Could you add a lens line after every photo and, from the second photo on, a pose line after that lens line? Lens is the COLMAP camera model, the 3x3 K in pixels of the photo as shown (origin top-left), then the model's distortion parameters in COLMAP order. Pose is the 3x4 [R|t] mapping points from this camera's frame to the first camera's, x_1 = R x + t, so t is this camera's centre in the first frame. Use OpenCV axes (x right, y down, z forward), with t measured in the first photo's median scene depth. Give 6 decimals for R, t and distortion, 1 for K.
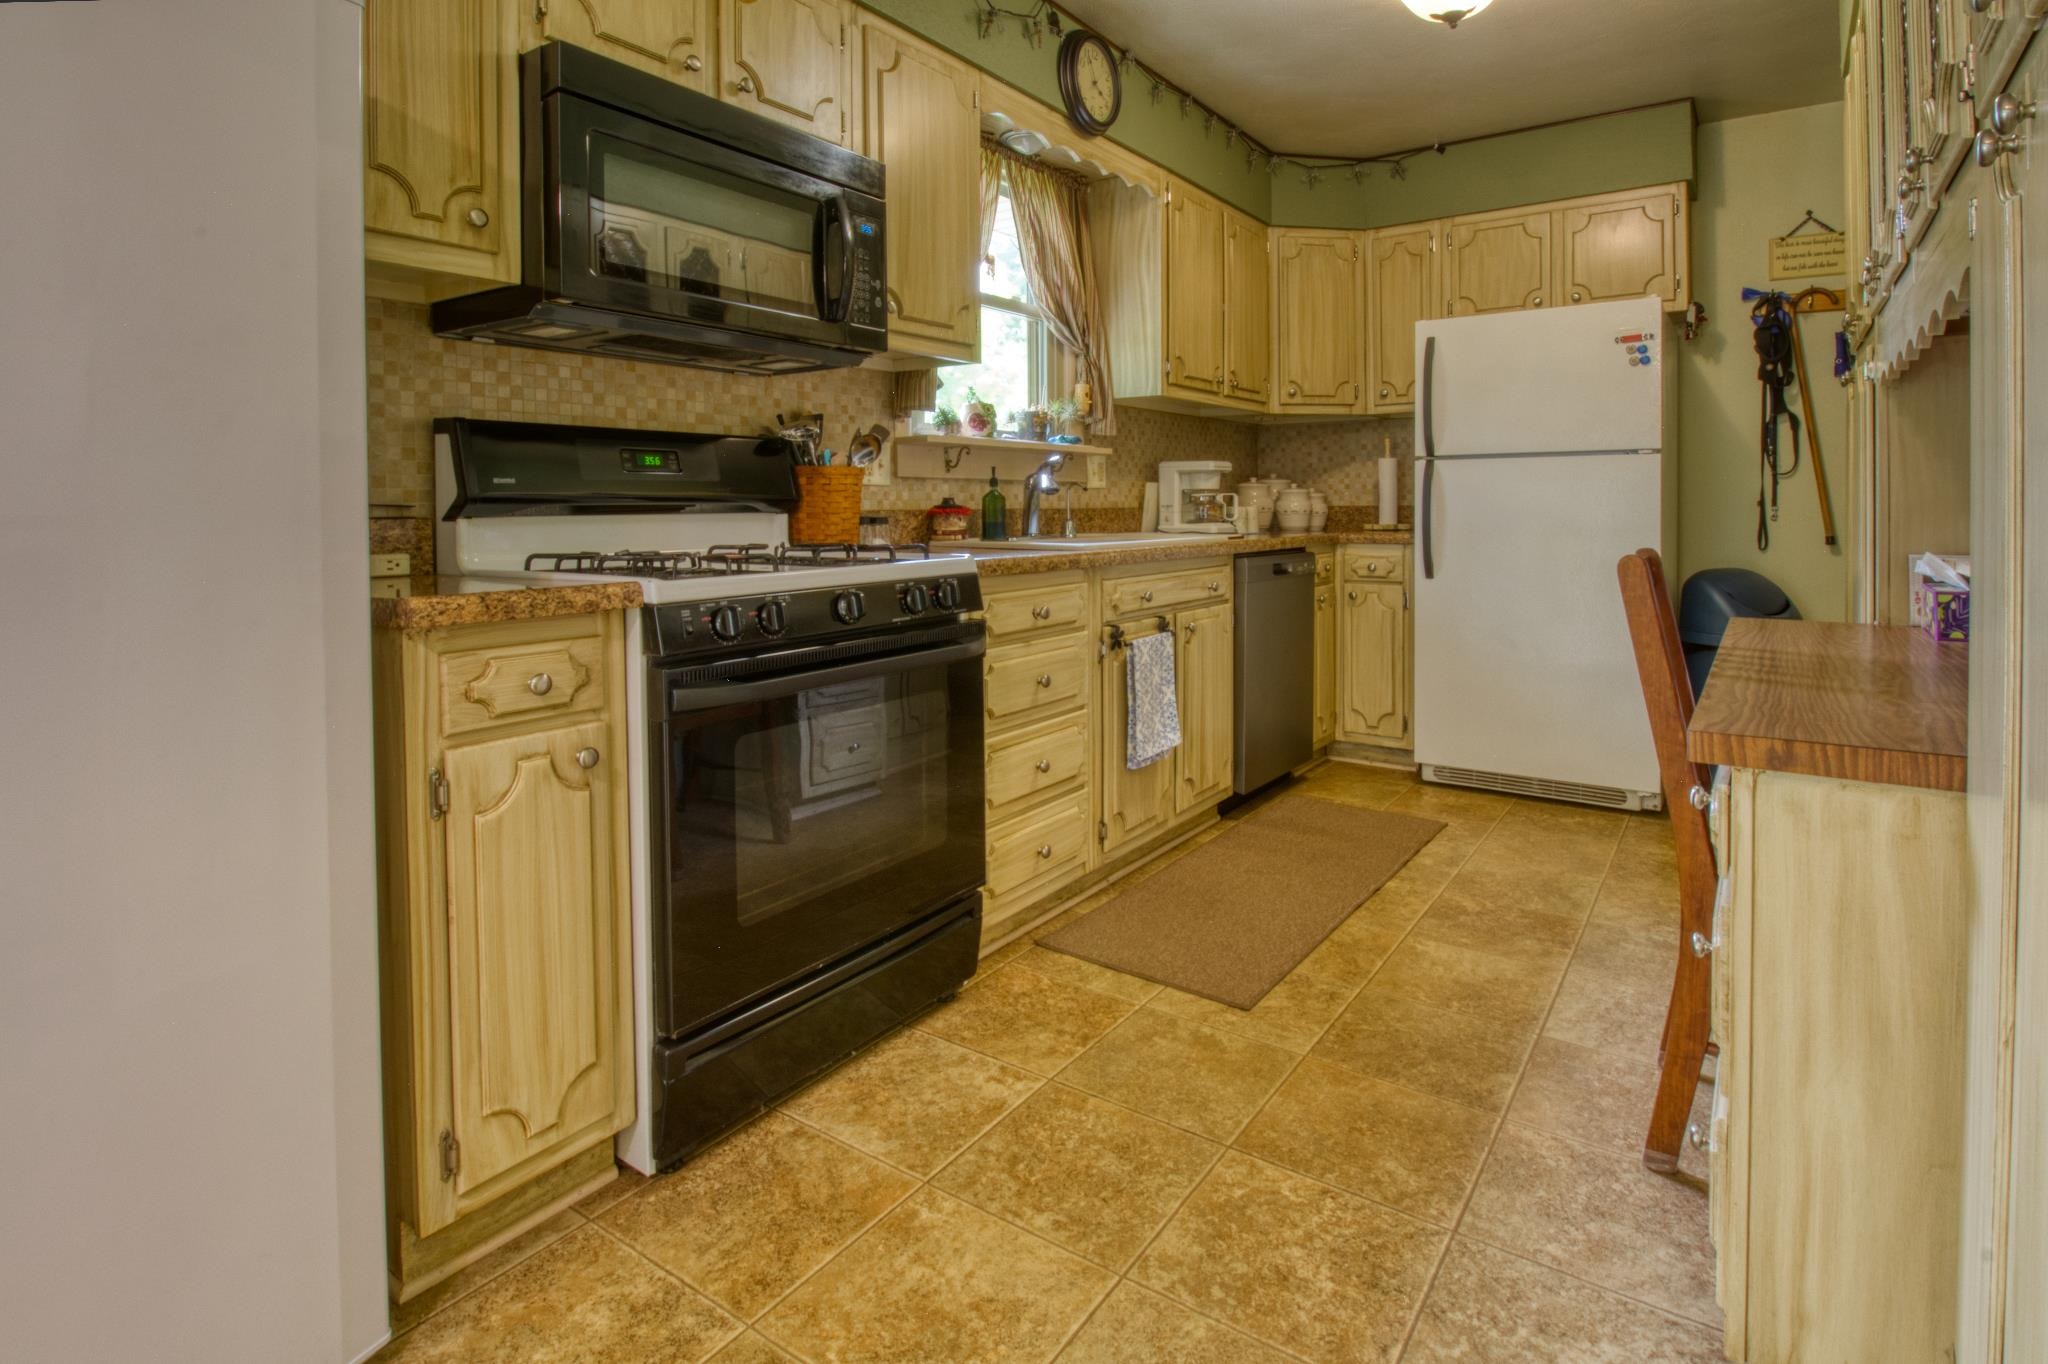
lens RADIAL K [[1043.9, 0, 1000.9], [0, 1043.9, 524.9], [0, 0, 1]] dist [-0.007184, -0.010247]
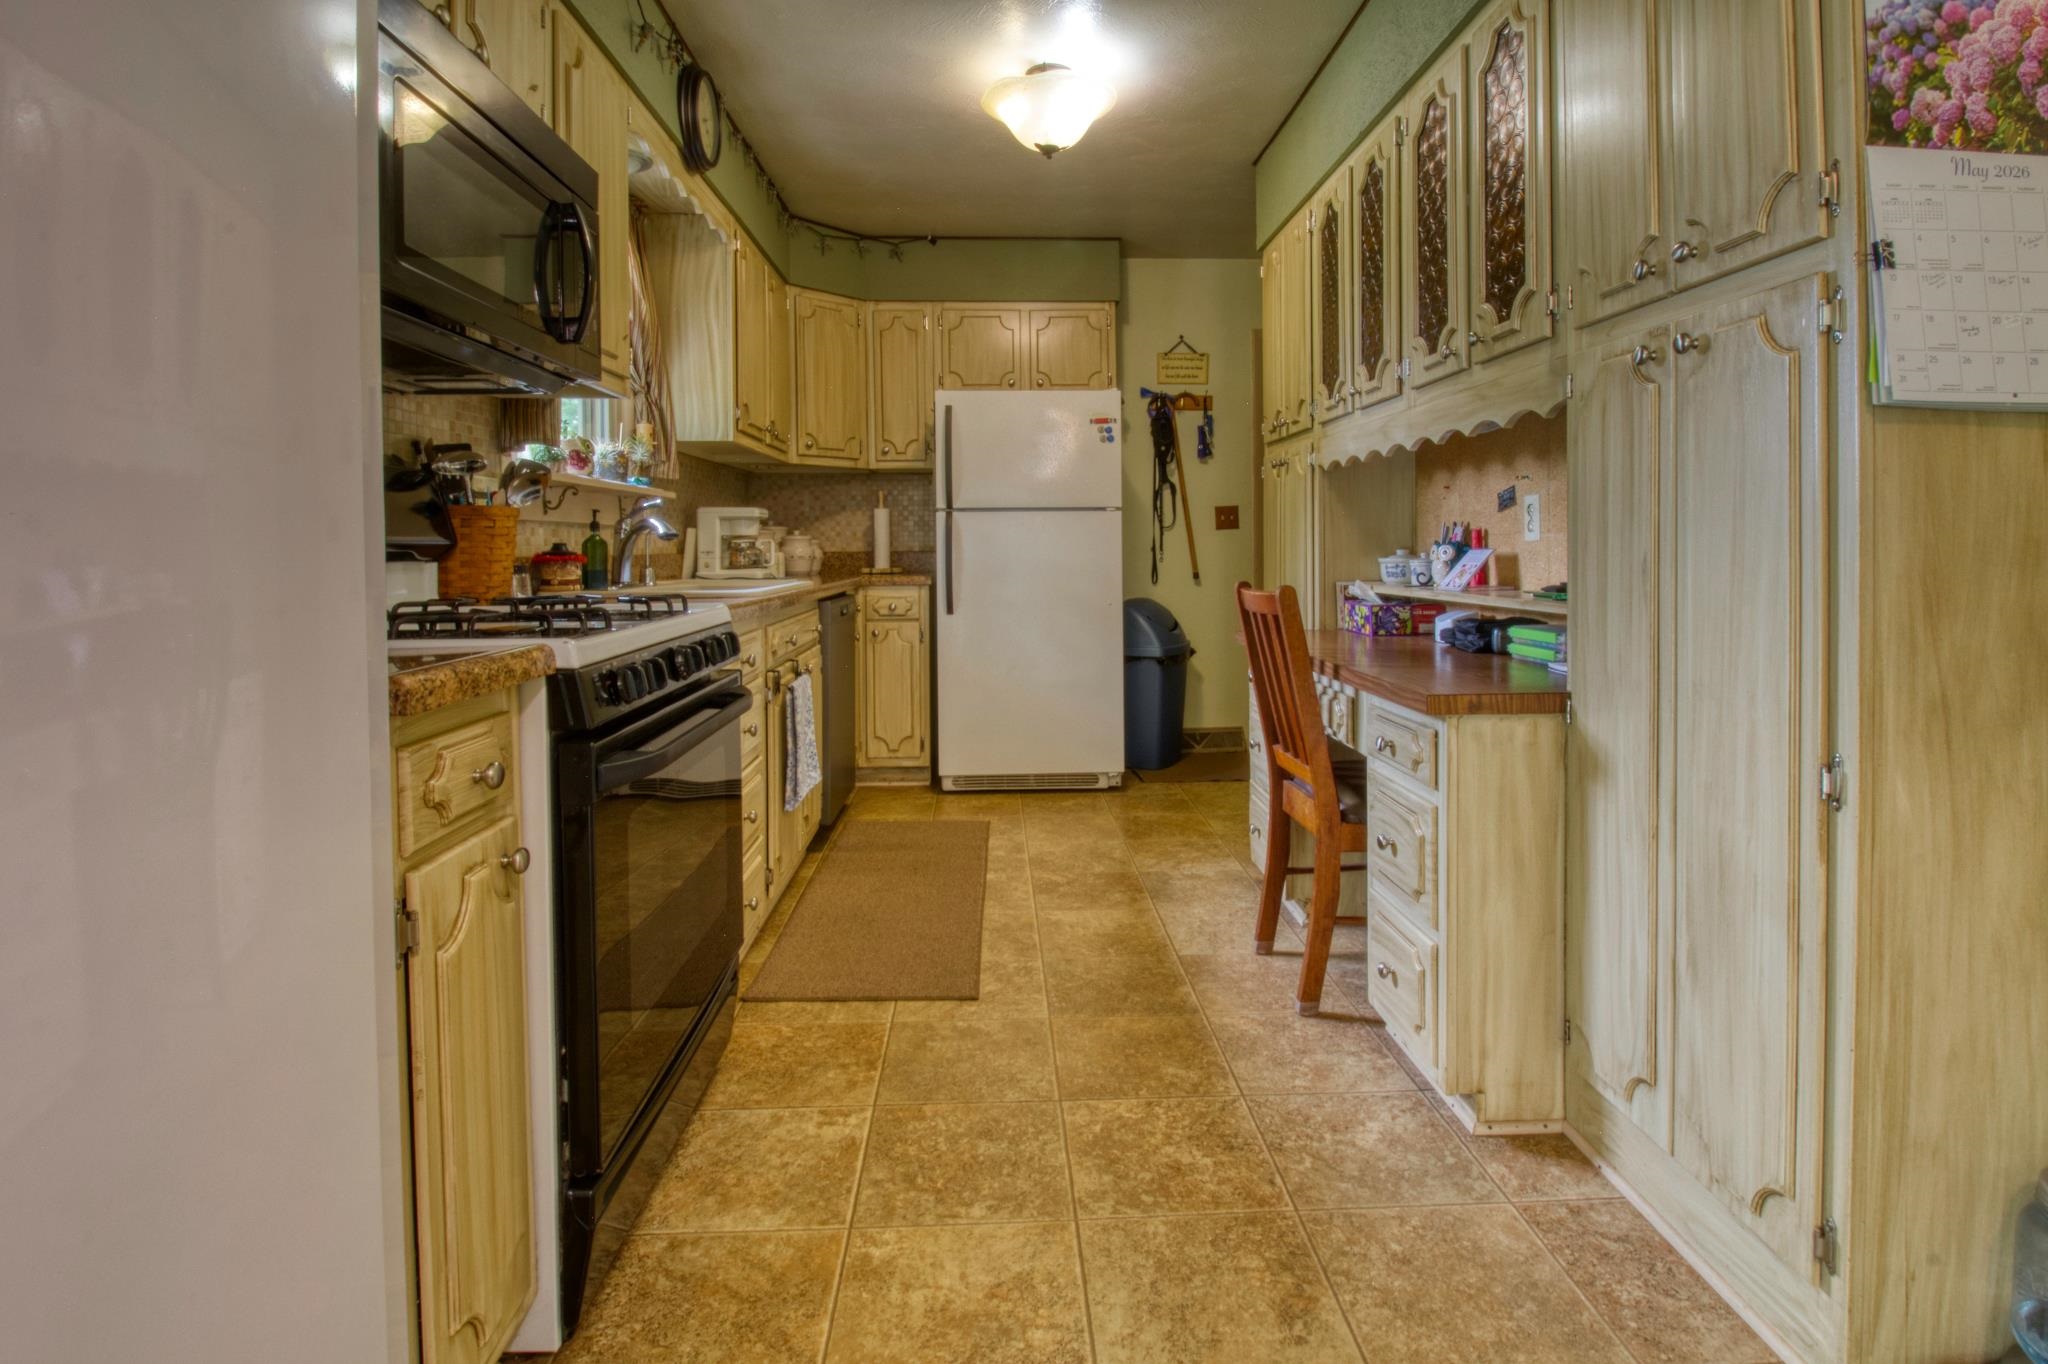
lens RADIAL K [[1043.9, 0, 1022.0], [0, 1043.9, 558.8], [0, 0, 1]] dist [-0.007184, -0.010247]
pose [[0.785739, -0.007012, 0.618518, -0.318070], [0.014303, 0.999874, -0.006836, -0.001251], [-0.618393, 0.014218, 0.785741, 0.059184]]
